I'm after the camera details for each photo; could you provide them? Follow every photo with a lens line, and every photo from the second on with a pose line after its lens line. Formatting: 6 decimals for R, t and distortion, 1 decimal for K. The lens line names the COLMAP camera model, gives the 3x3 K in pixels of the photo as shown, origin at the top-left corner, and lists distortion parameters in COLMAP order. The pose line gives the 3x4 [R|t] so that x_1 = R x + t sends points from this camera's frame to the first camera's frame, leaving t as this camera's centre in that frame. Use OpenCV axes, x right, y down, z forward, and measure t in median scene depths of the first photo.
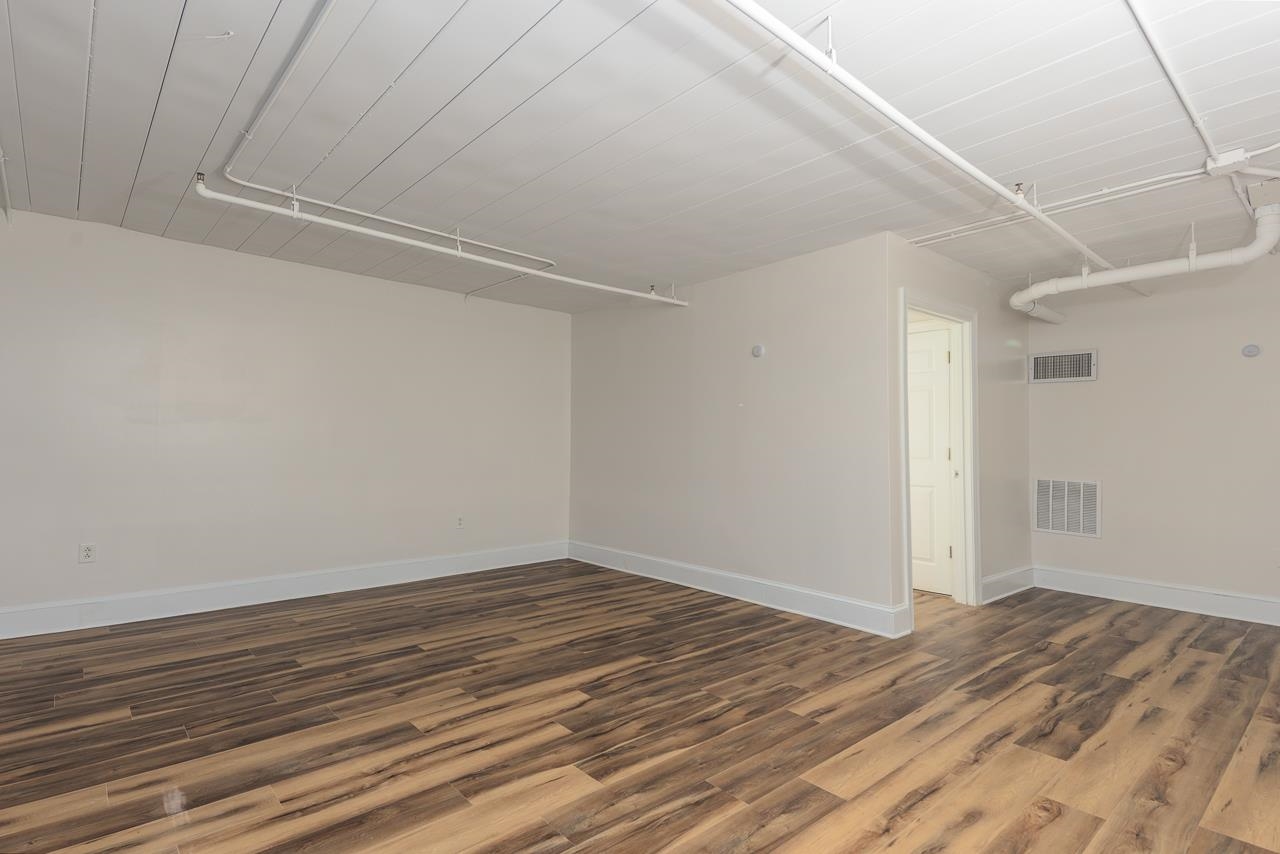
lens RADIAL K [[609.6, 0, 630.4], [0, 609.6, 435.1], [0, 0, 1]] dist [0.033137, -0.000194]
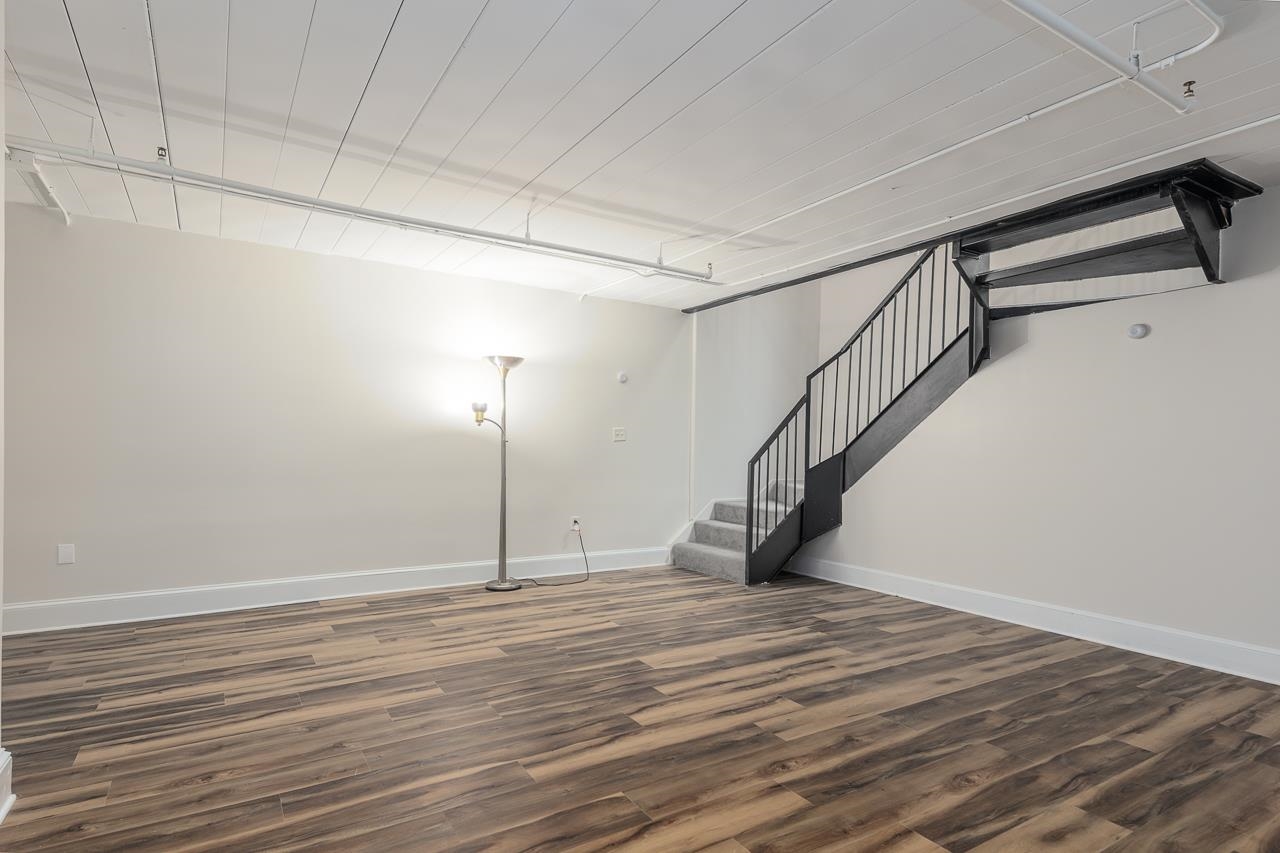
lens RADIAL K [[609.6, 0, 630.4], [0, 609.6, 434.6], [0, 0, 1]] dist [0.033137, -0.000194]
pose [[-0.984391, -0.019254, 0.174939, -0.227021], [-0.026830, 0.998797, -0.041043, 0.048260], [-0.173938, -0.045096, -0.983723, 2.002540]]
